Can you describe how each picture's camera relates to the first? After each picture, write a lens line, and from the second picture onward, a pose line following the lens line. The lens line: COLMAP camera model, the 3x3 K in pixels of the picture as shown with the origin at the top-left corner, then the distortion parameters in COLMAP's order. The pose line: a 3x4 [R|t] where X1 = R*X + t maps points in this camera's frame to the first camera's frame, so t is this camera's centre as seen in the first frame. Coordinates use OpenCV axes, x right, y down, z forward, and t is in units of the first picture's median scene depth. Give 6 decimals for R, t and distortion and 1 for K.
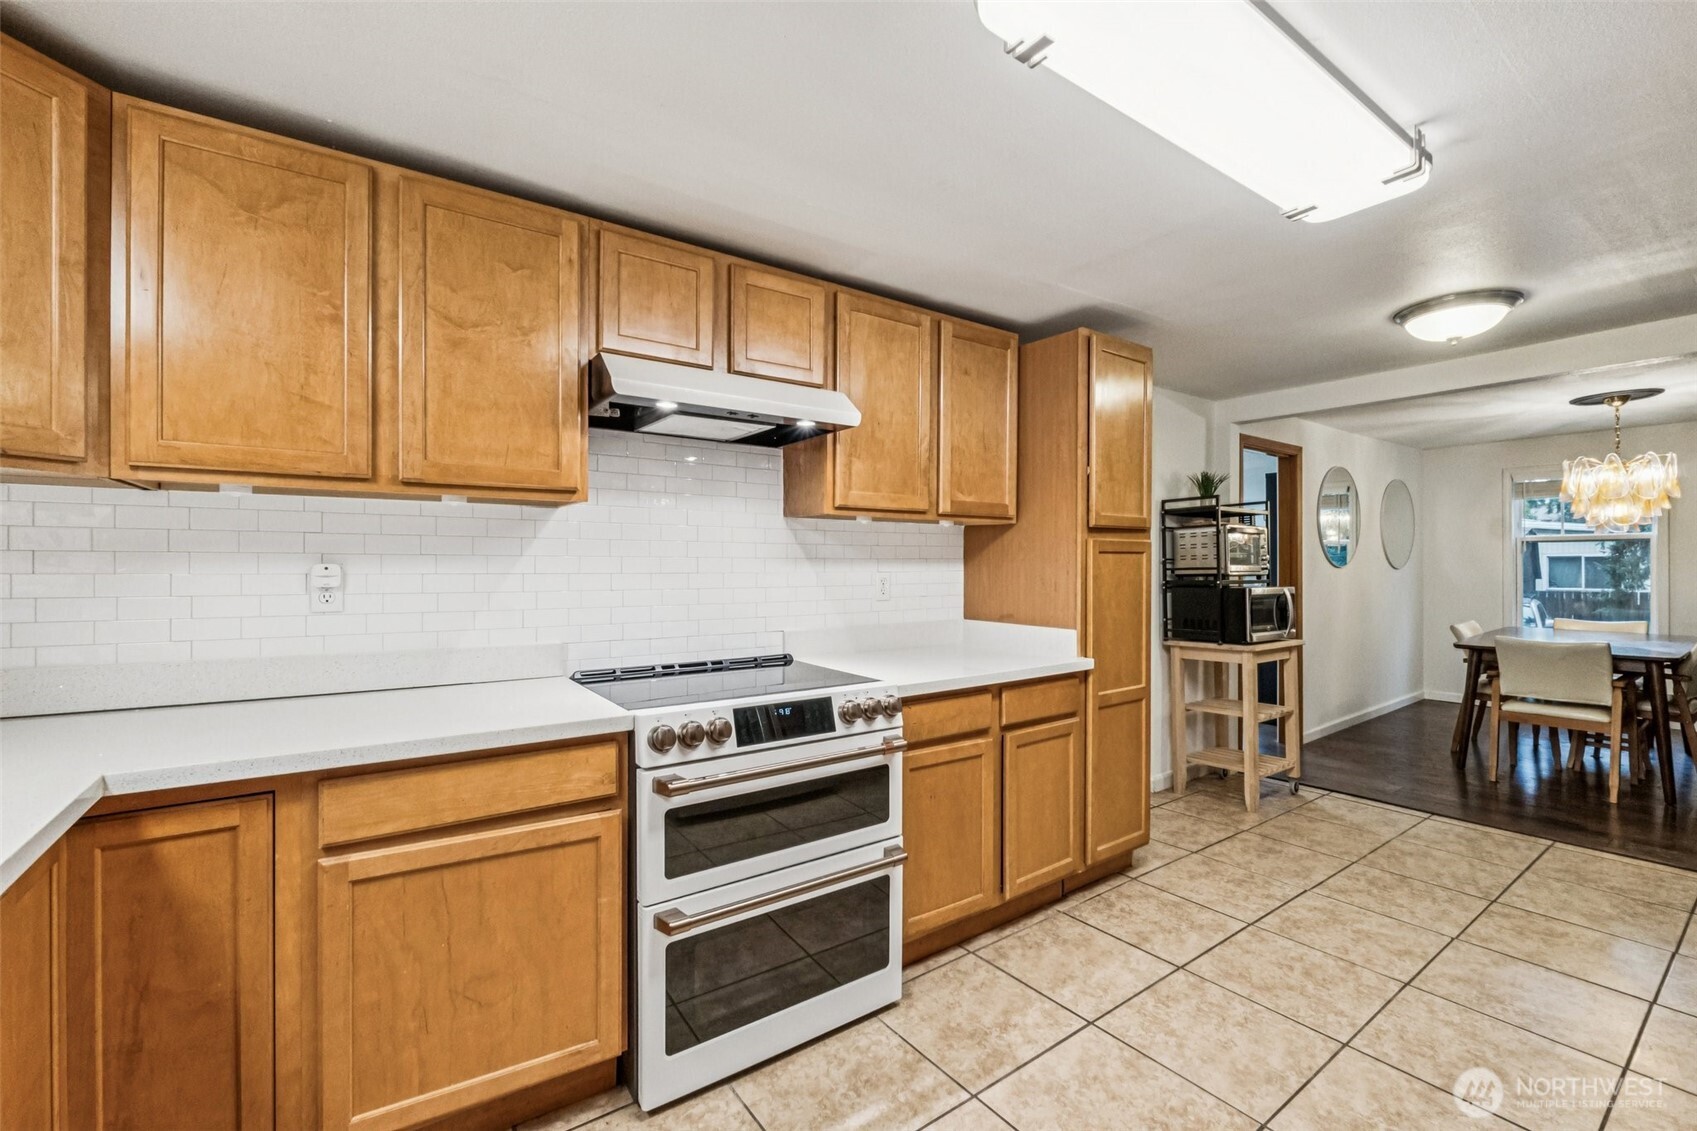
lens RADIAL K [[715.2, 0, 843.9], [0, 715.2, 558.4], [0, 0, 1]] dist [-0.002997, -0.000439]
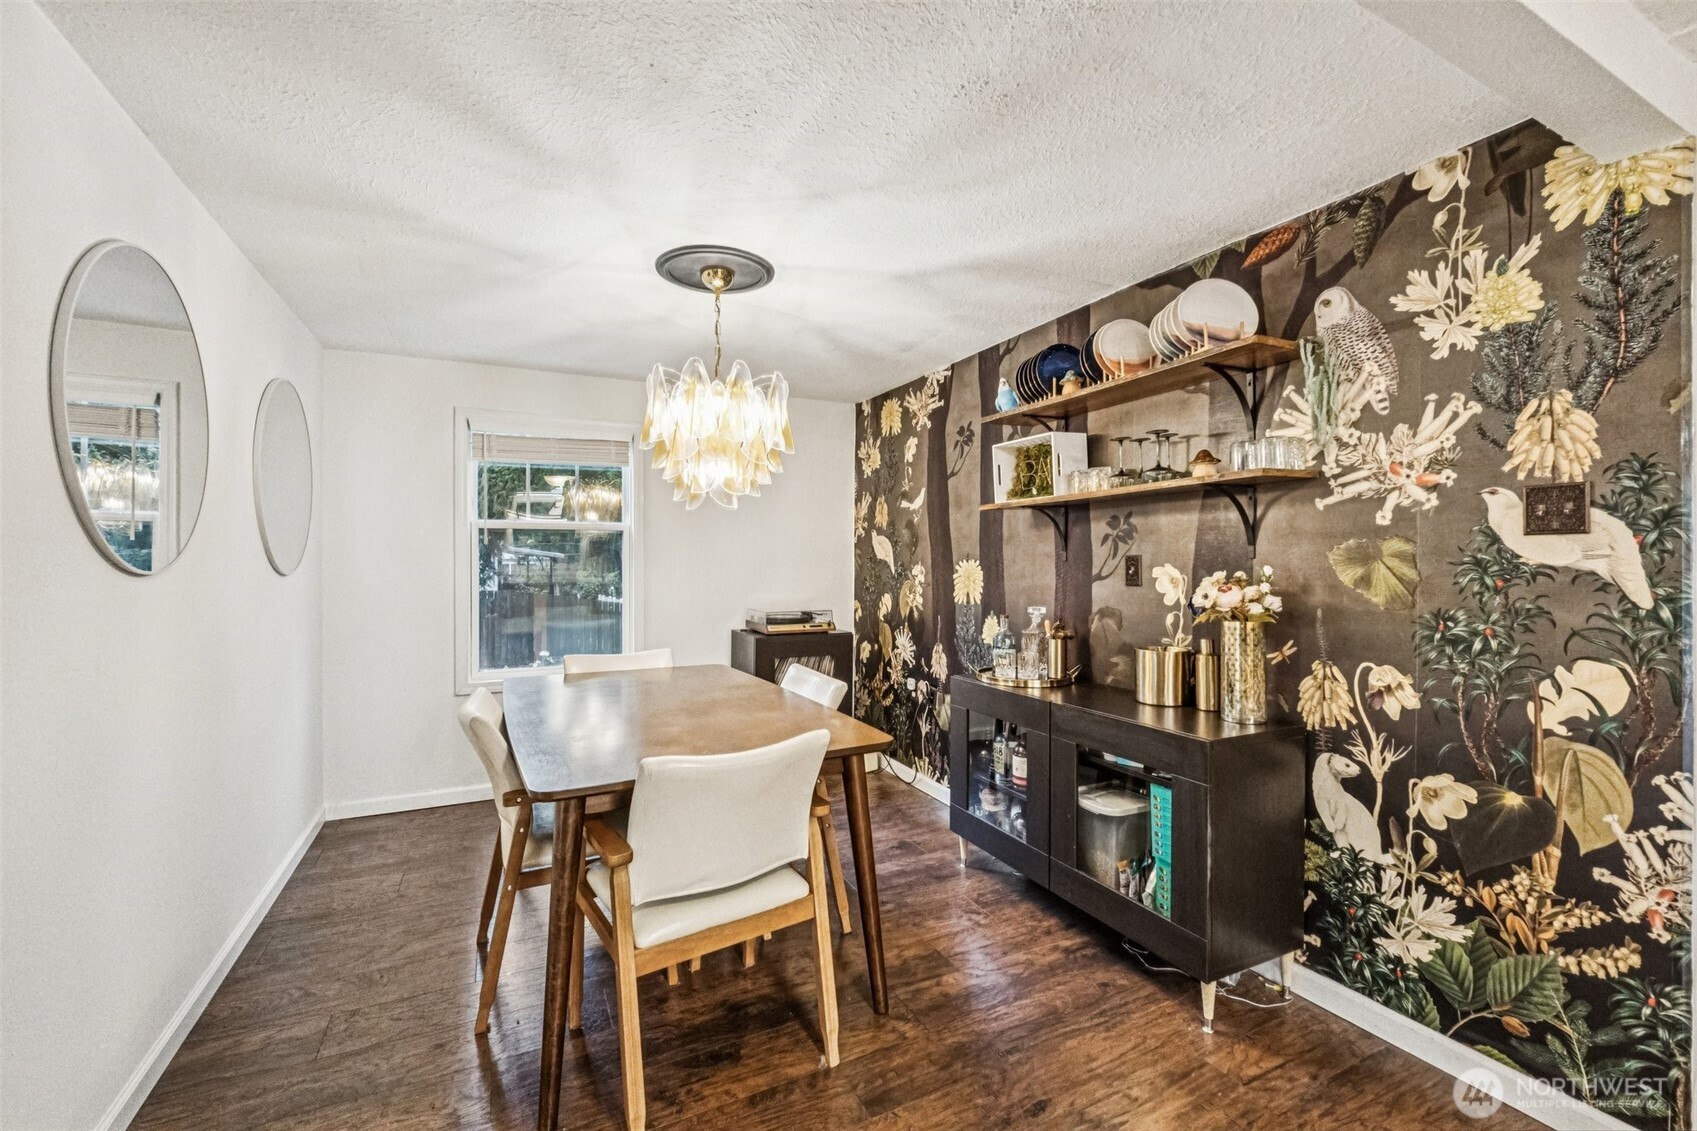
lens RADIAL K [[715.2, 0, 854.4], [0, 715.2, 563.2], [0, 0, 1]] dist [-0.002997, -0.000439]
pose [[0.168628, 0.000536, 0.985680, 3.602006], [-0.002843, 0.999996, -0.000057, 0.057858], [-0.985676, -0.002793, 0.168629, 5.243431]]
